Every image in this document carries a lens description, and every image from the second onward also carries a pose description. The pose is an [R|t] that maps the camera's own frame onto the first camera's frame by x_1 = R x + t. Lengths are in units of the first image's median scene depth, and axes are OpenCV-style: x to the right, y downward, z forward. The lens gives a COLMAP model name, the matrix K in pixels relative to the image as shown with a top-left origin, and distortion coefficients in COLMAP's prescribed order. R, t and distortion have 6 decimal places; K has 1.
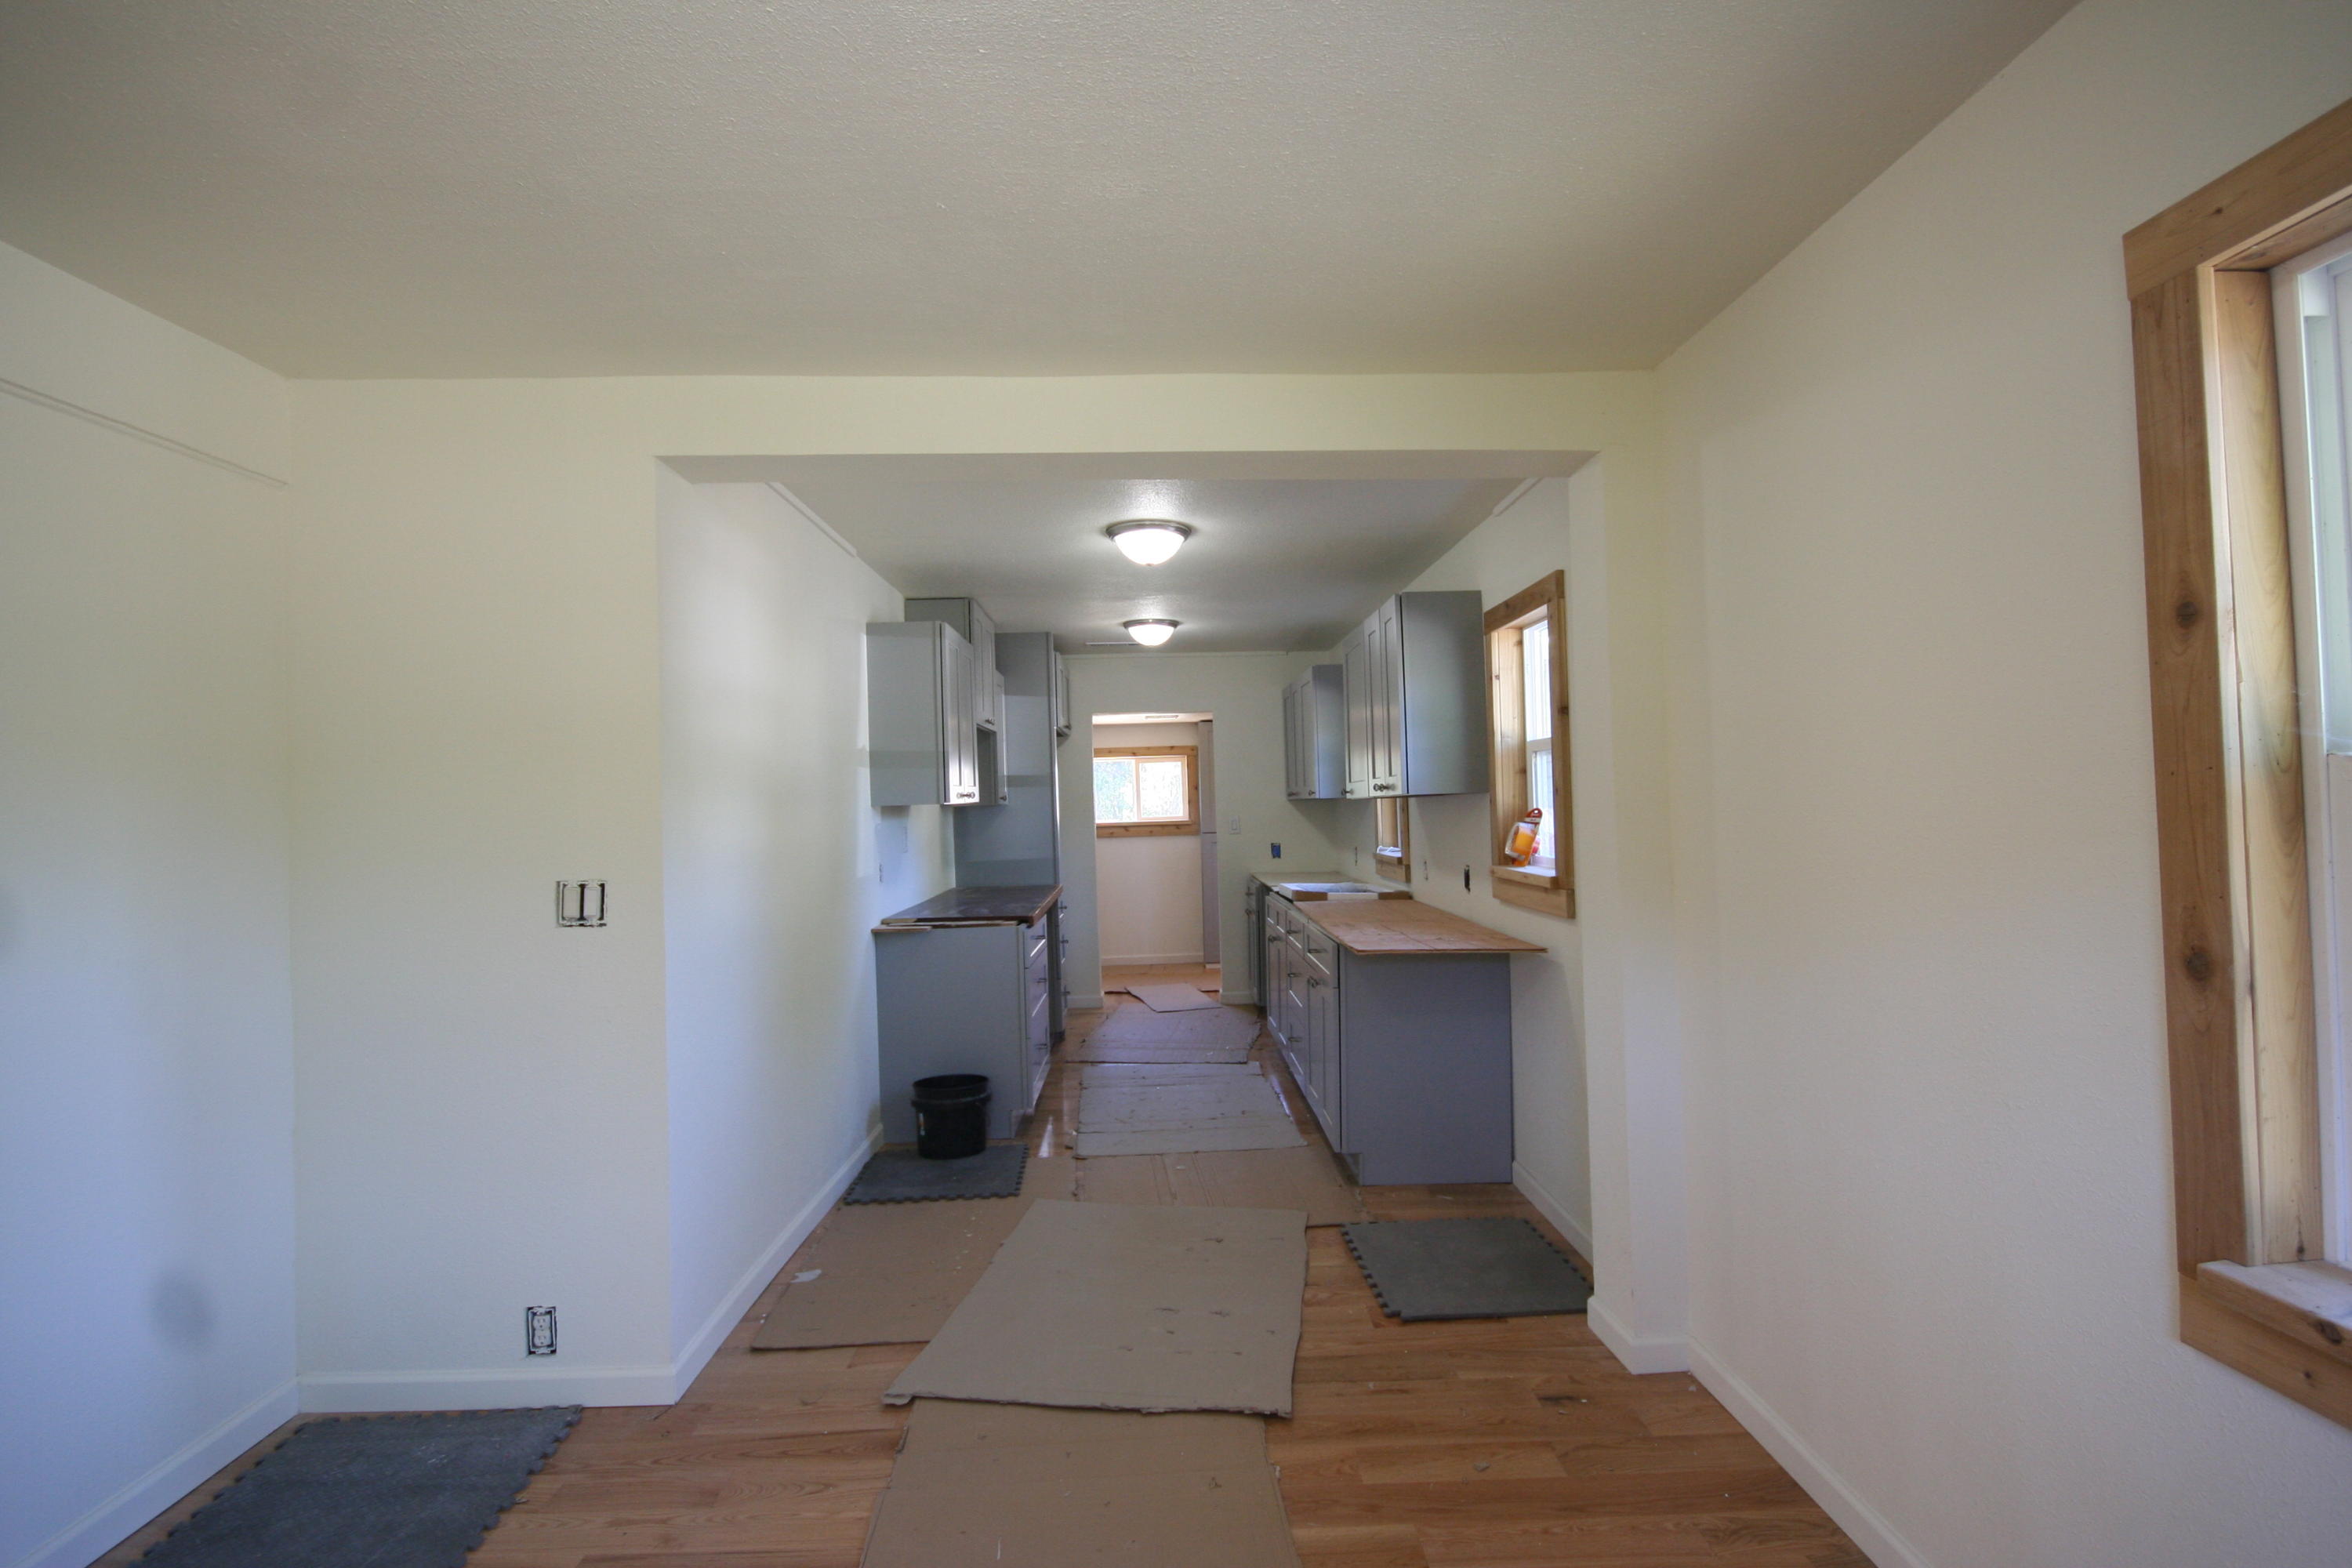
lens RADIAL K [[1098.1, 0, 1176.0], [0, 1098.1, 784.0], [0, 0, 1]] dist [-0.000270, -0.000670]
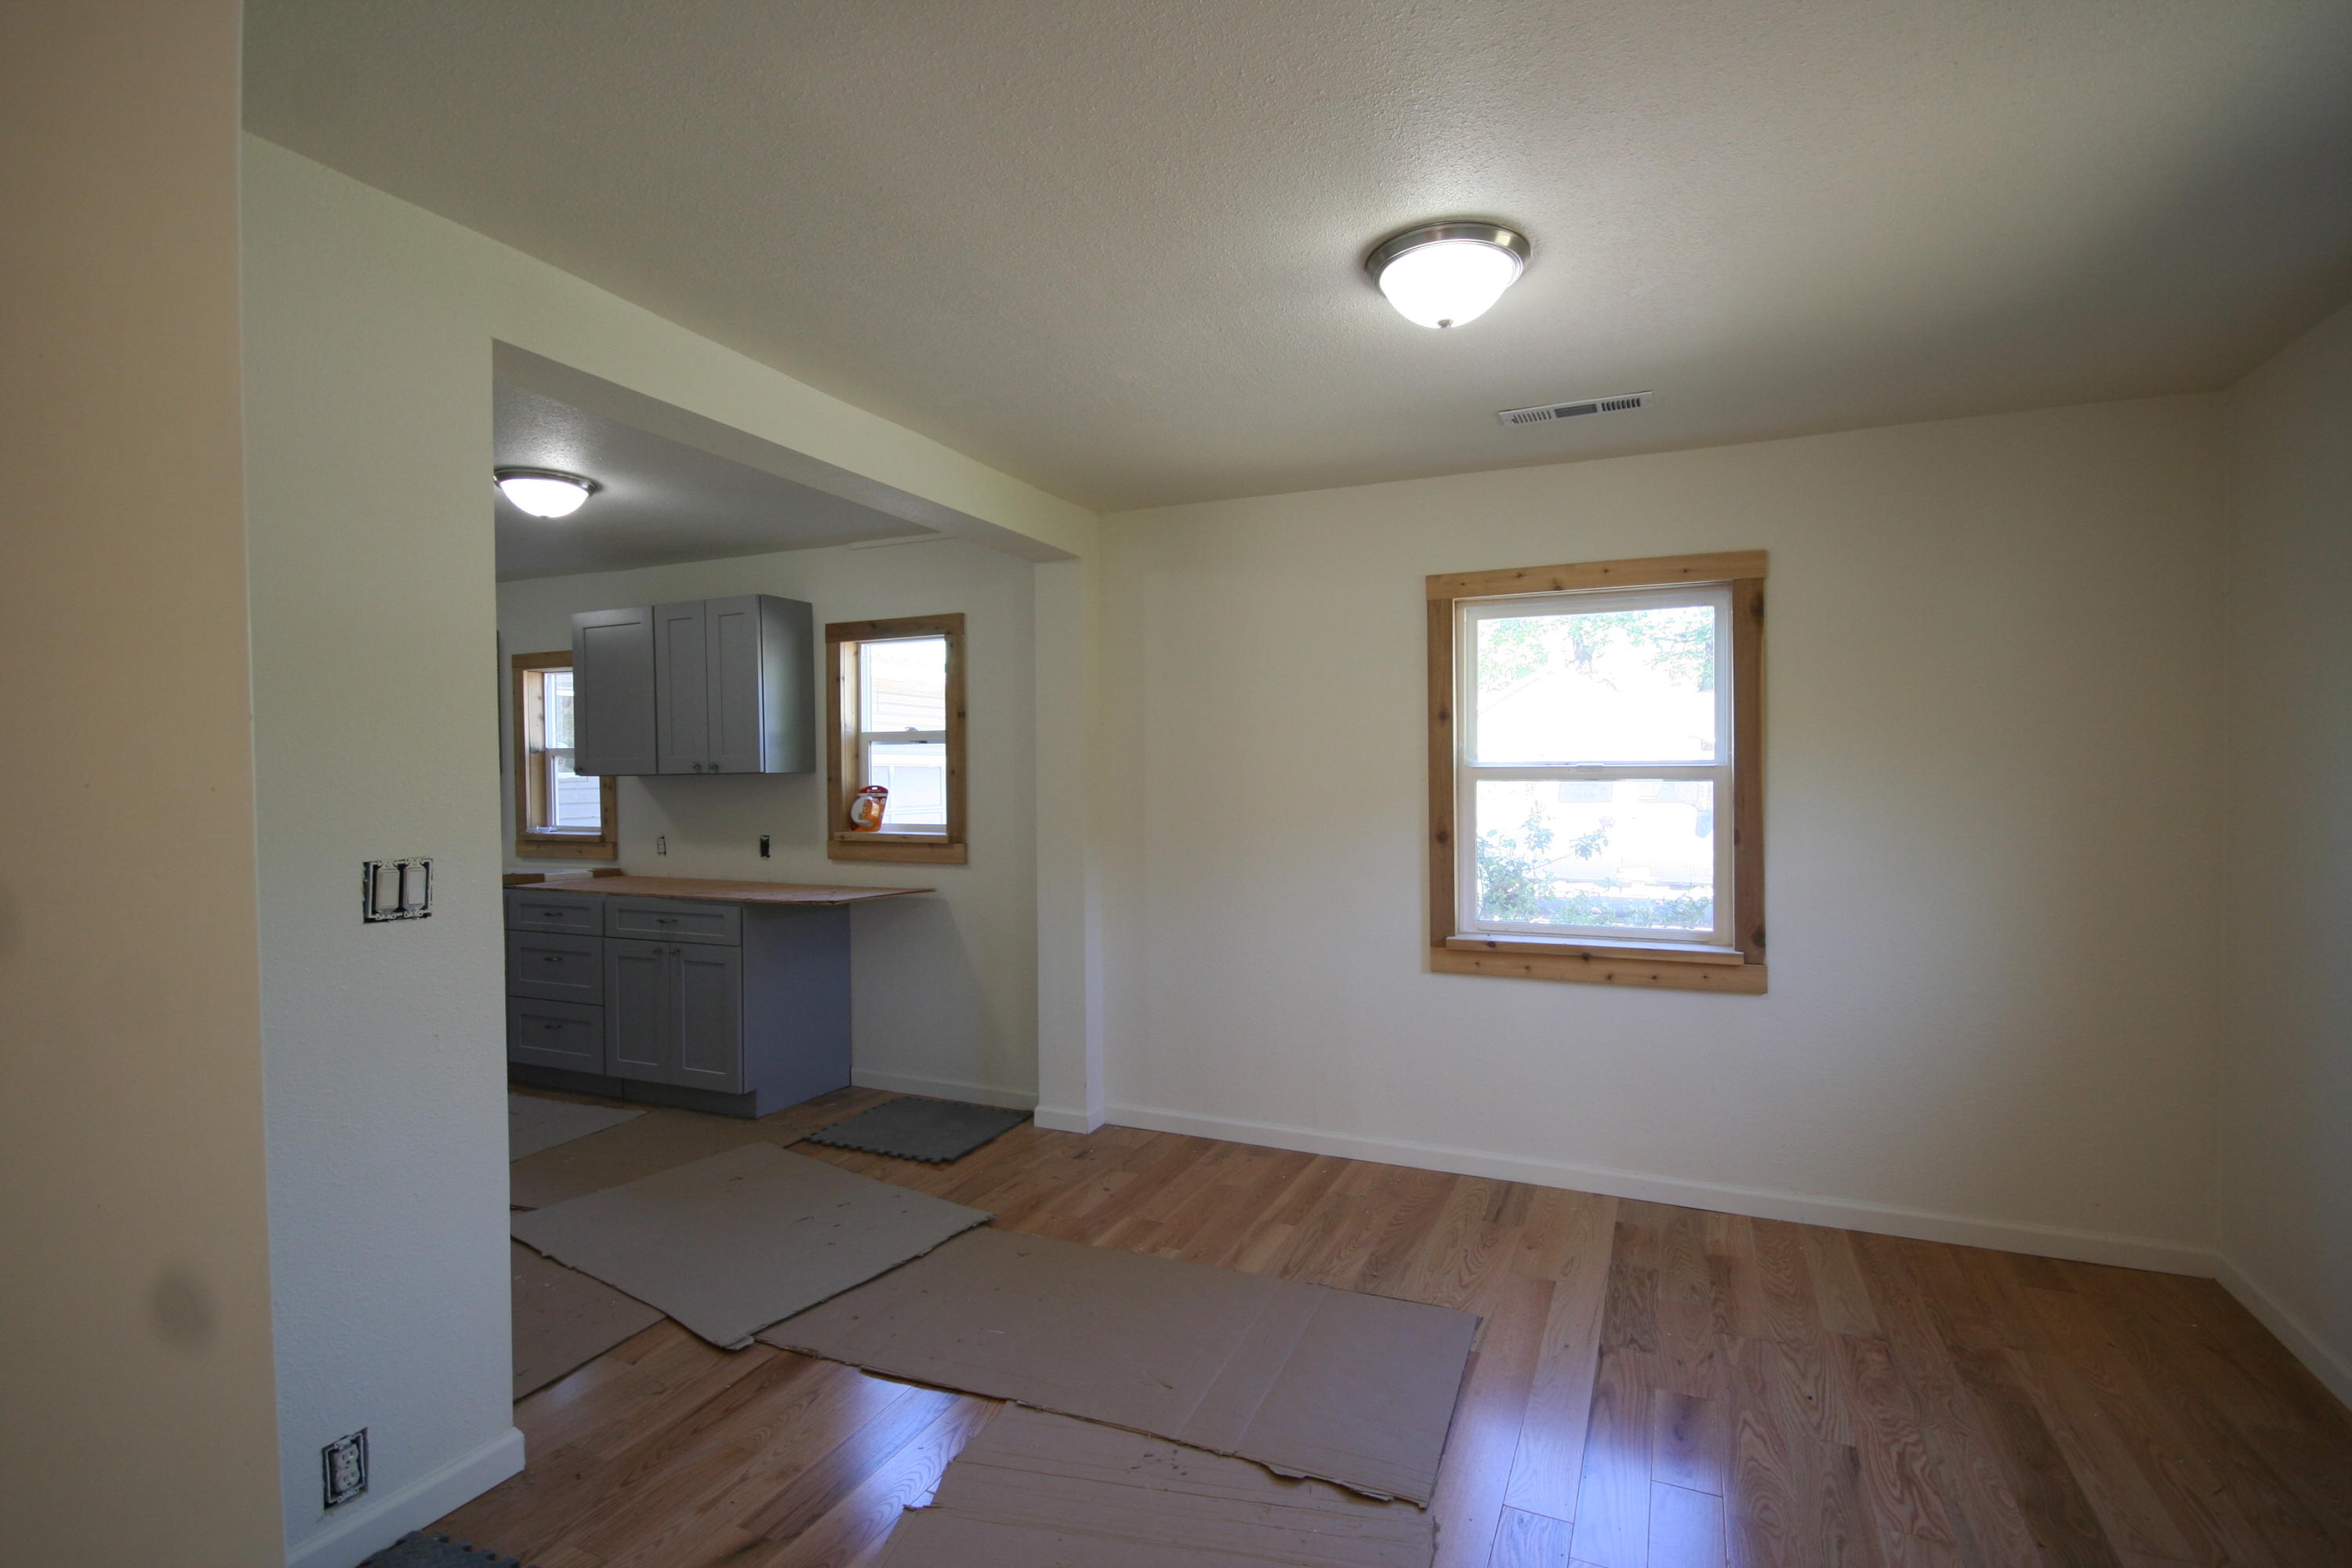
lens RADIAL K [[1133.9, 0, 1172.6], [0, 1133.9, 792.6], [0, 0, 1]] dist [-0.000626, -0.001764]
pose [[0.429450, 0.007604, 0.903059, -1.023708], [-0.022484, 0.999745, 0.002275, 0.027557], [-0.902811, -0.021282, 0.429511, 0.177437]]
